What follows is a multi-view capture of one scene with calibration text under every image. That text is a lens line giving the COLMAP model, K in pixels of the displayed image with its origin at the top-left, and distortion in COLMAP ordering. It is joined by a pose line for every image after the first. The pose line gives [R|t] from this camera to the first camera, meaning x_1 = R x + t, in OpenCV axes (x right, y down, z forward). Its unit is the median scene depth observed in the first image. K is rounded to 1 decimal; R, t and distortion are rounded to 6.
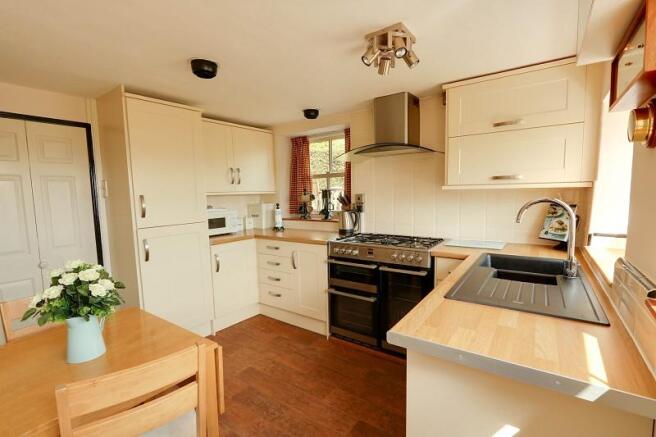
lens RADIAL K [[300.4, 0, 328.8], [0, 300.4, 219.9], [0, 0, 1]] dist [-0.006082, -0.000245]
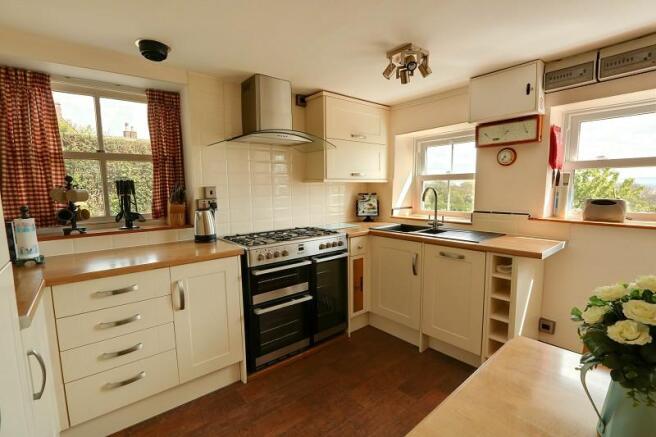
lens RADIAL K [[300.4, 0, 329.8], [0, 300.4, 219.9], [0, 0, 1]] dist [-0.006082, -0.000245]
pose [[0.255924, -0.087193, 0.962757, -0.668032], [0.096958, 0.993217, 0.064178, -0.026325], [-0.961822, 0.076922, 0.262642, 0.622240]]
